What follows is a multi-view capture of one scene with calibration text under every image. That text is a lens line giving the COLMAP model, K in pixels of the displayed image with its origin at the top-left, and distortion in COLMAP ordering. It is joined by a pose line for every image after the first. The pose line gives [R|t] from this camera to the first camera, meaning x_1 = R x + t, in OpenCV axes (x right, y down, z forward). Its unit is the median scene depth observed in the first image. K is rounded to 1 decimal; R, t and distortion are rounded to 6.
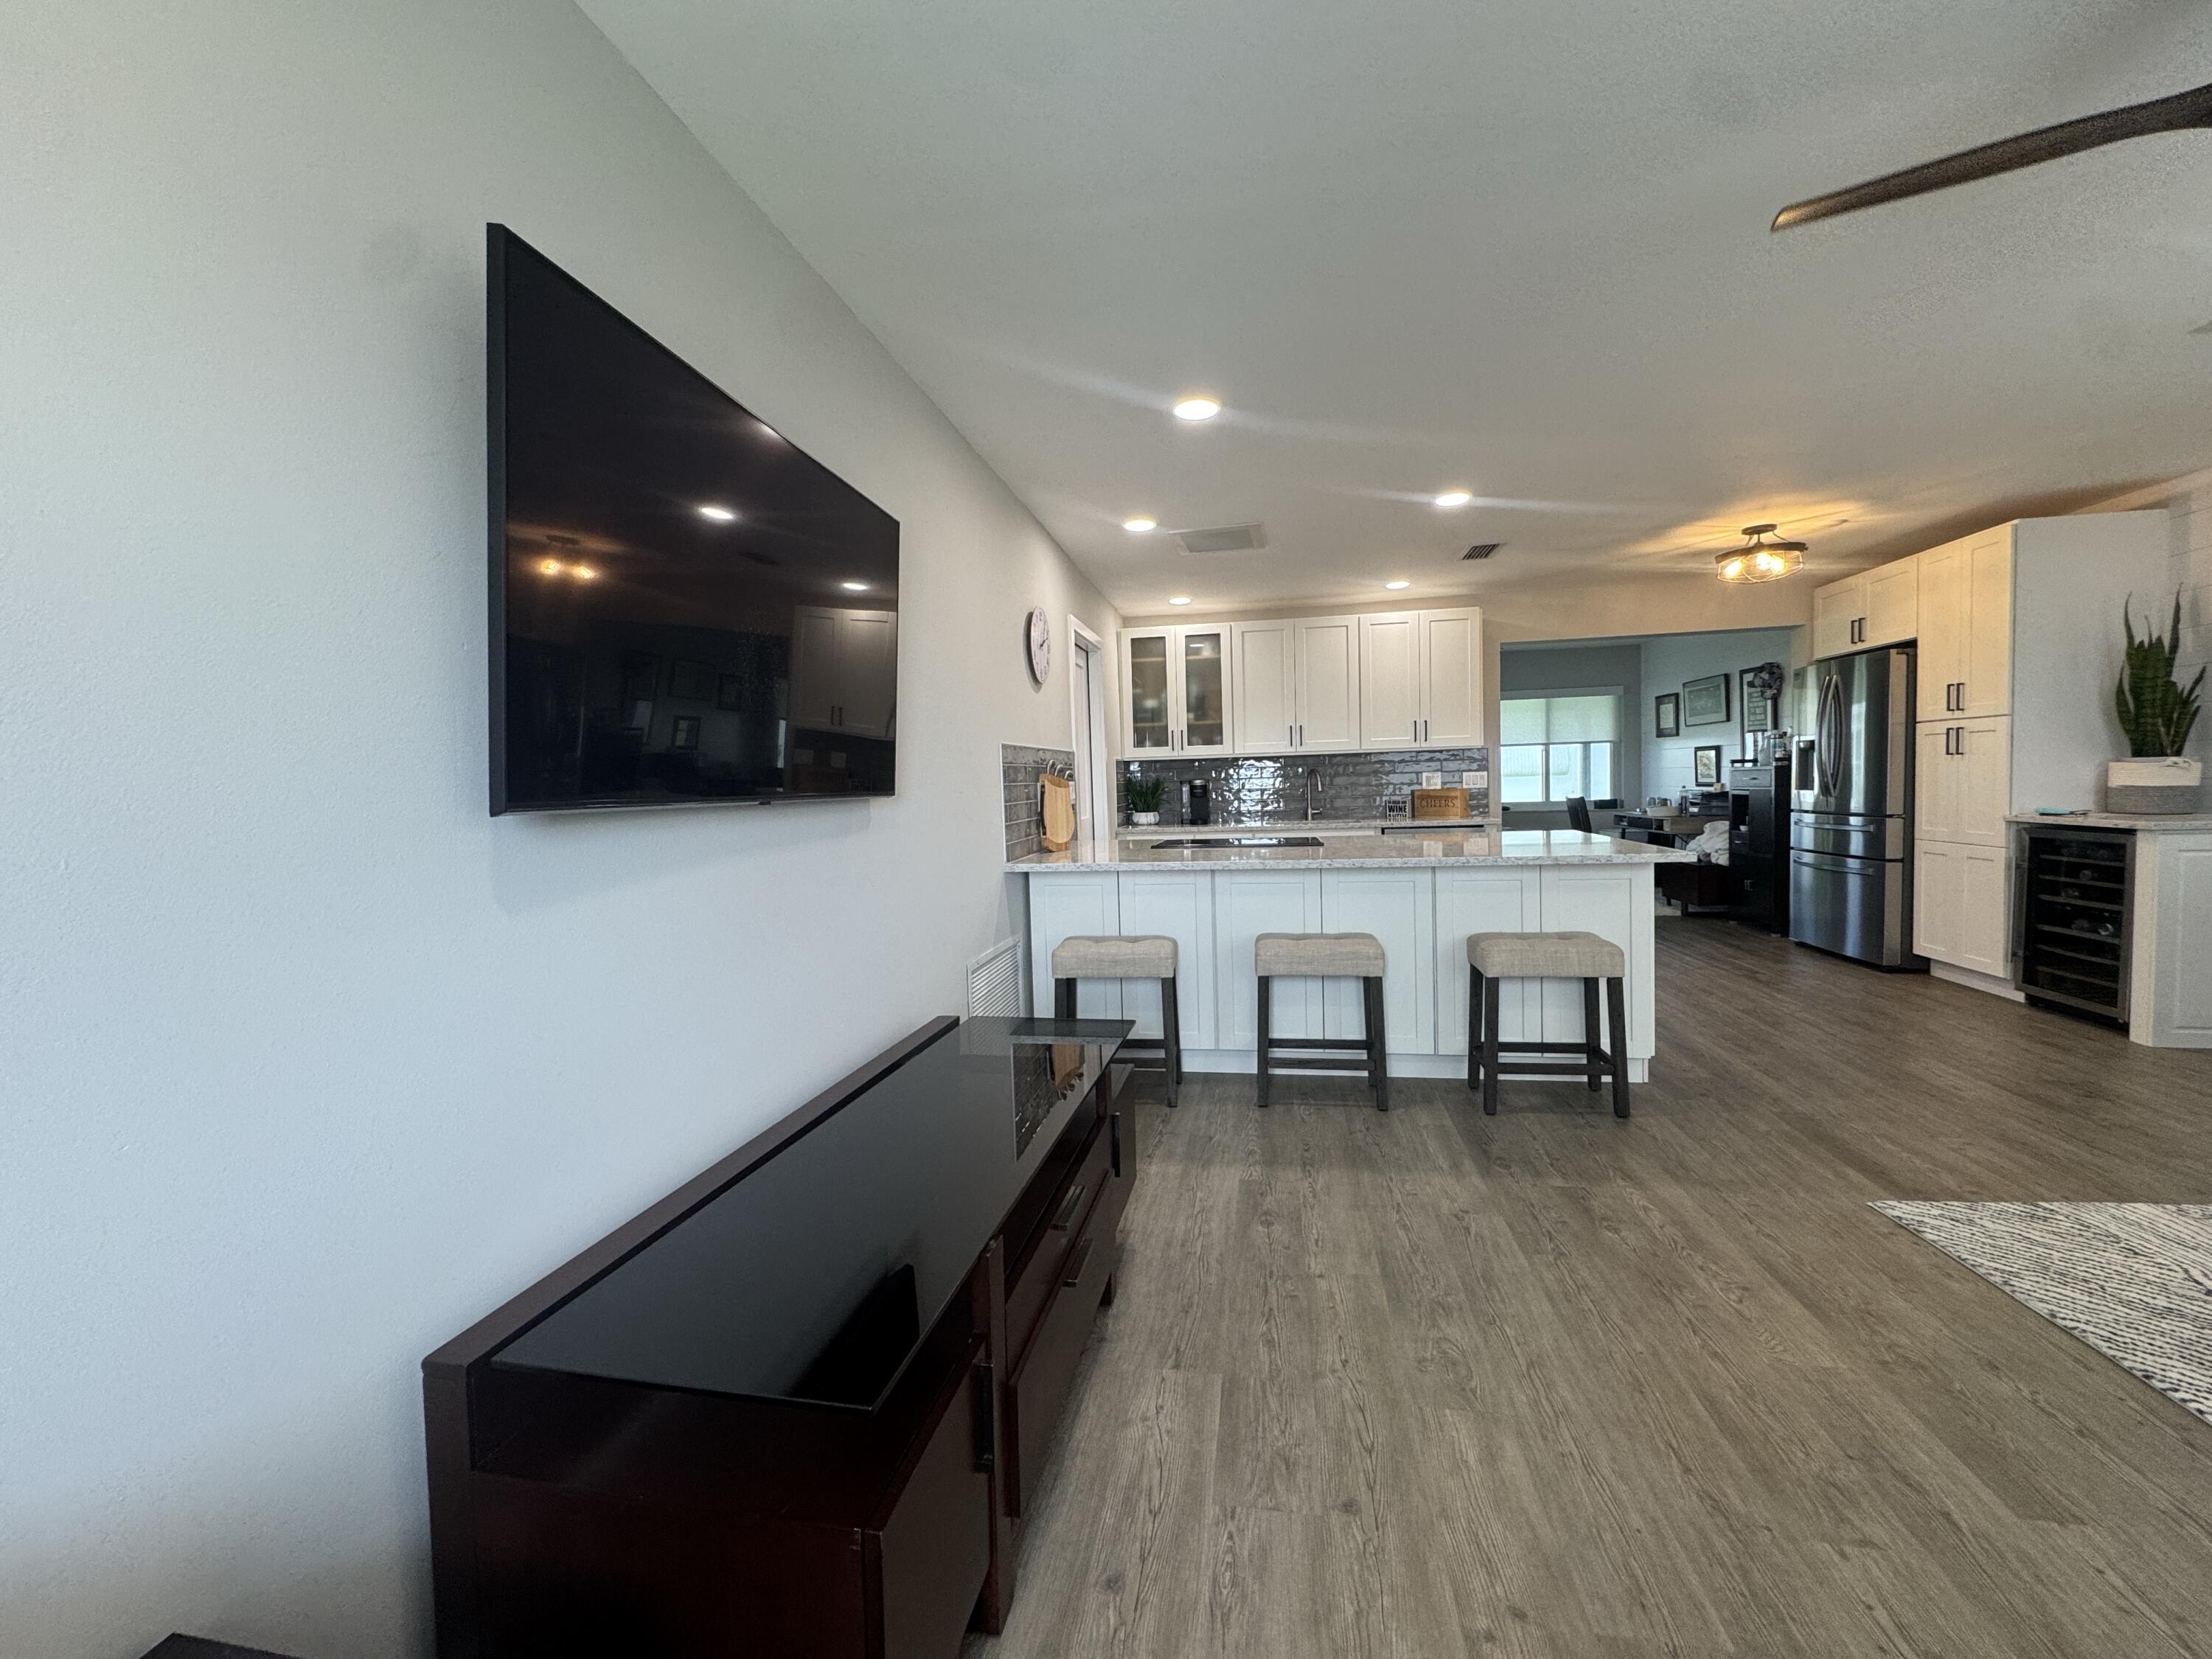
lens RADIAL K [[879.5, 0, 1112.1], [0, 879.5, 824.2], [0, 0, 1]] dist [-0.003551, 0.000867]
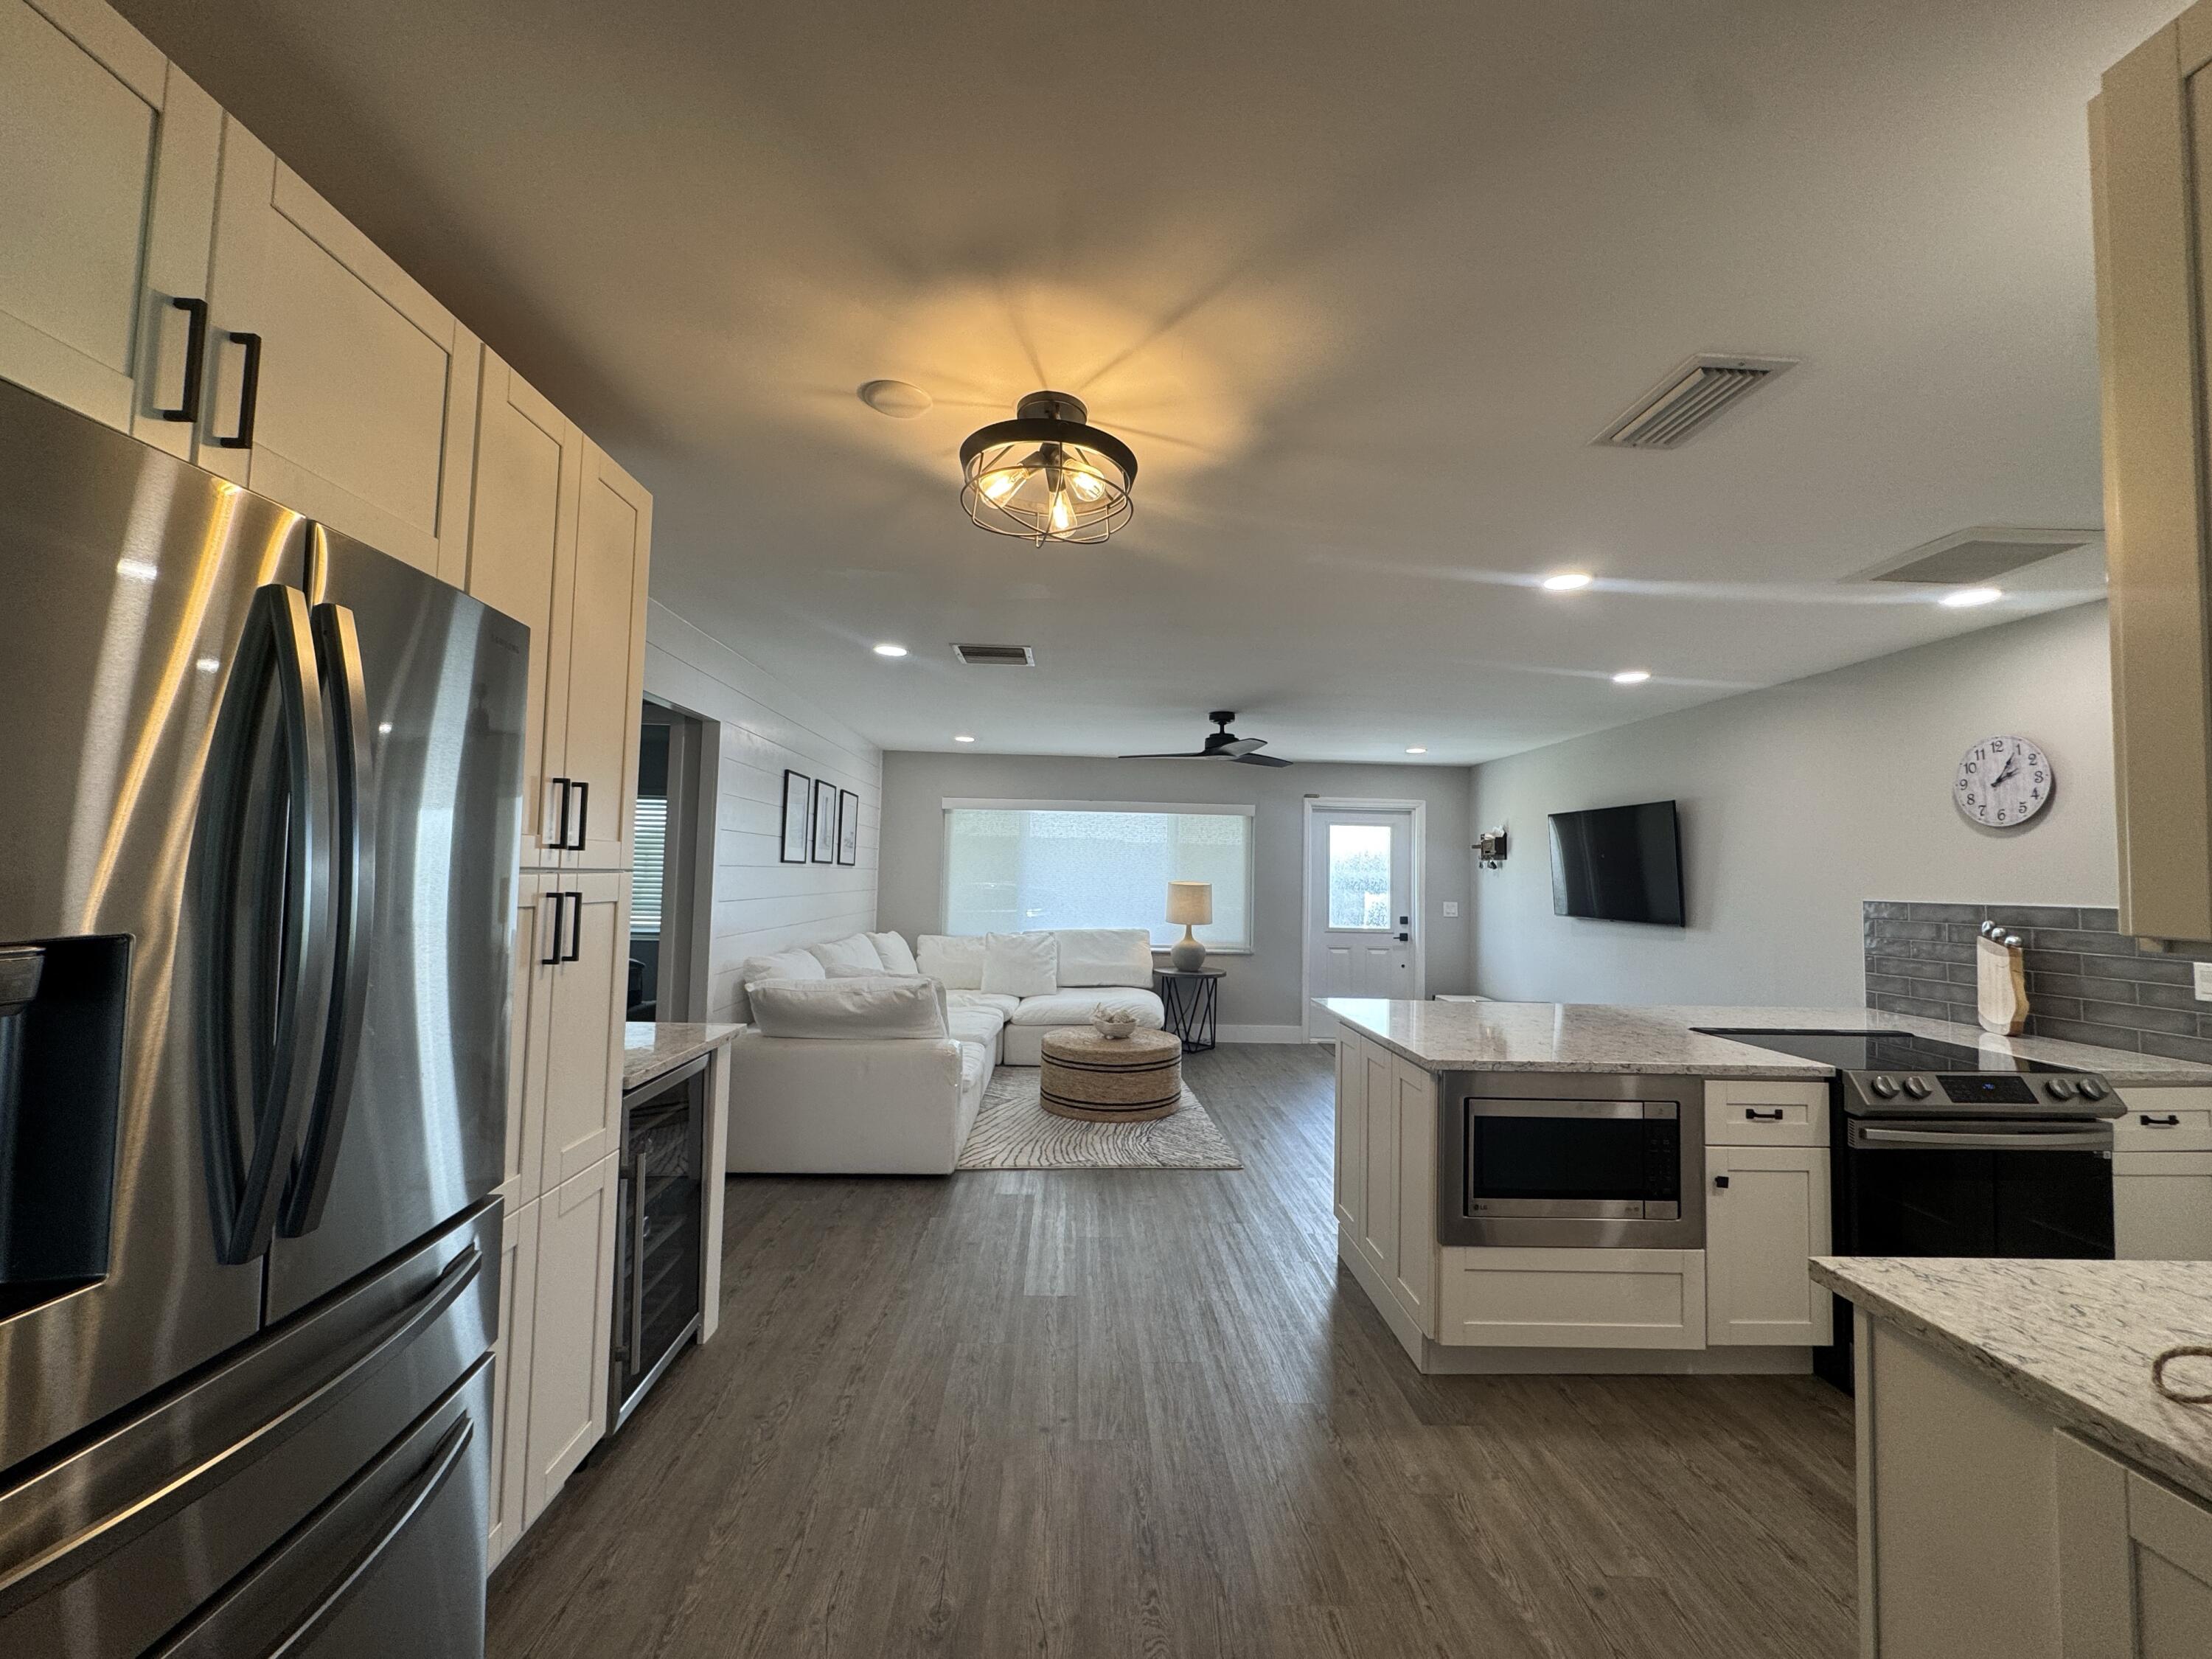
lens RADIAL K [[879.5, 0, 1111.4], [0, 879.5, 826.4], [0, 0, 1]] dist [-0.003551, 0.000867]
pose [[-0.975016, -0.005406, -0.222069, 0.992014], [-0.005125, 0.999985, -0.001838, -0.170744], [0.222076, -0.000654, -0.975029, 1.753168]]
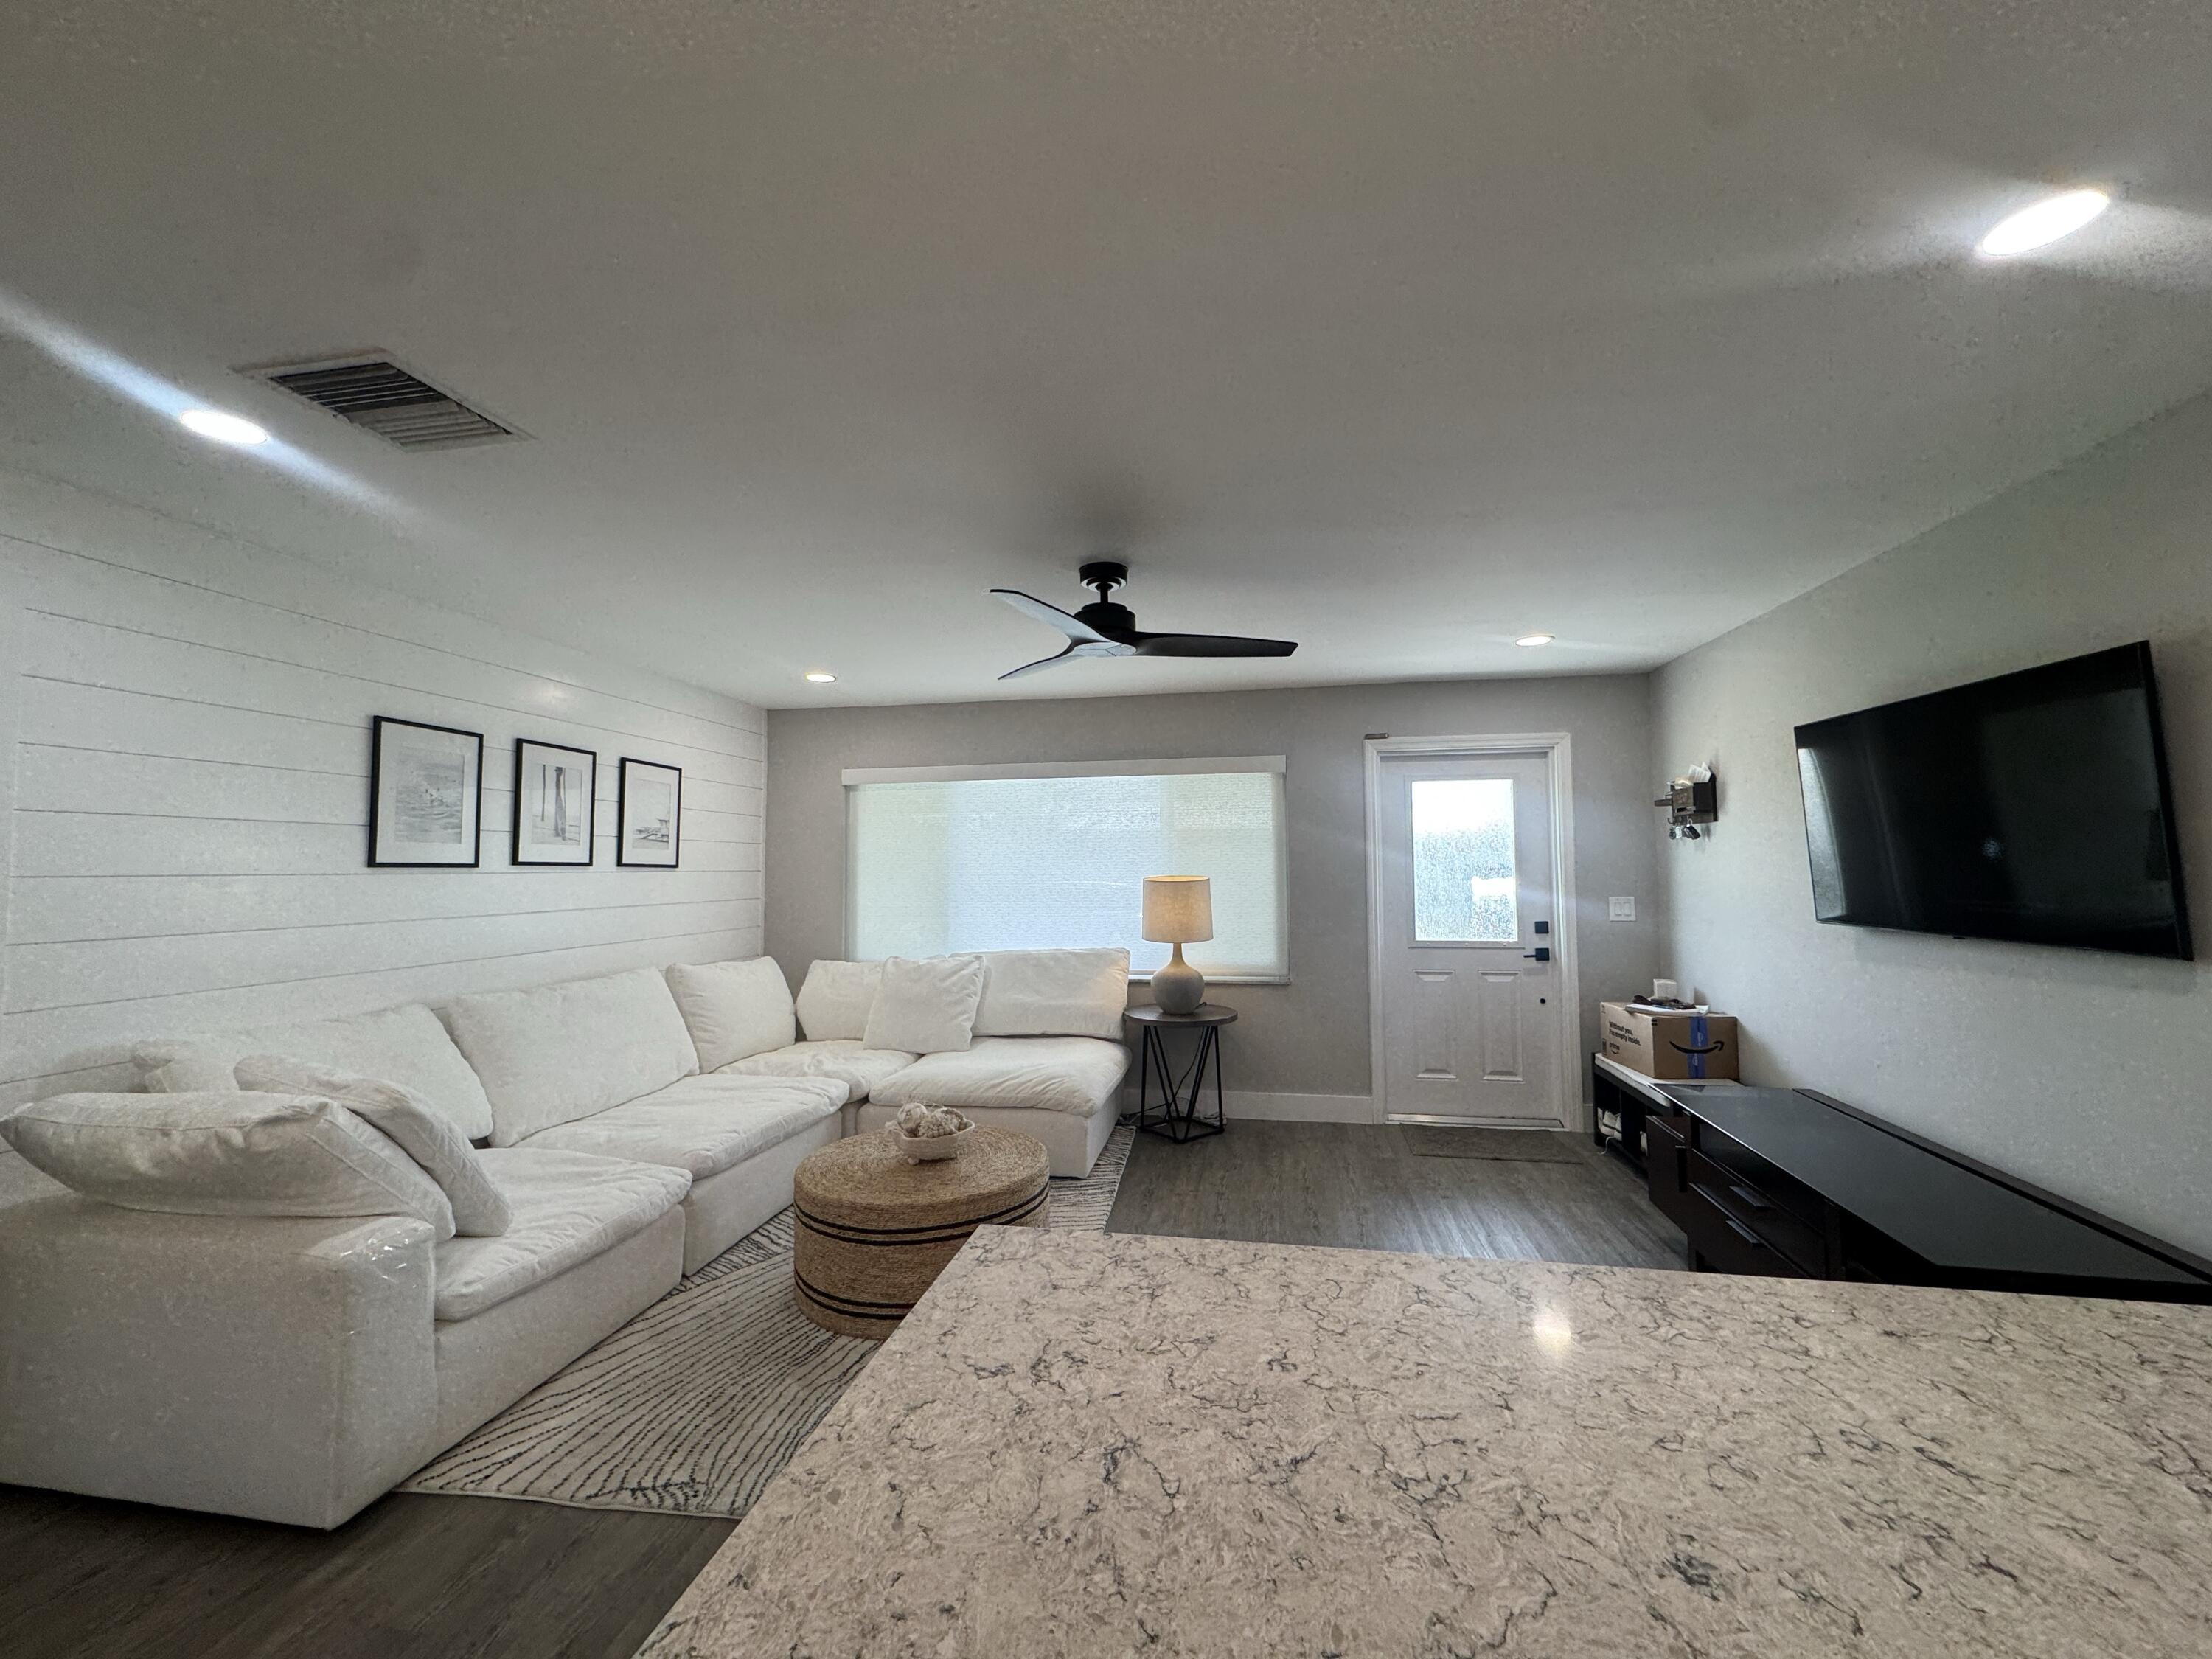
lens RADIAL K [[879.5, 0, 1110.8], [0, 879.5, 828.5], [0, 0, 1]] dist [-0.003551, 0.000867]
pose [[-0.999259, 0.036470, -0.012333, 0.489379], [0.036439, 0.999332, 0.002745, -0.127855], [0.012425, 0.002294, -0.999920, 1.156537]]
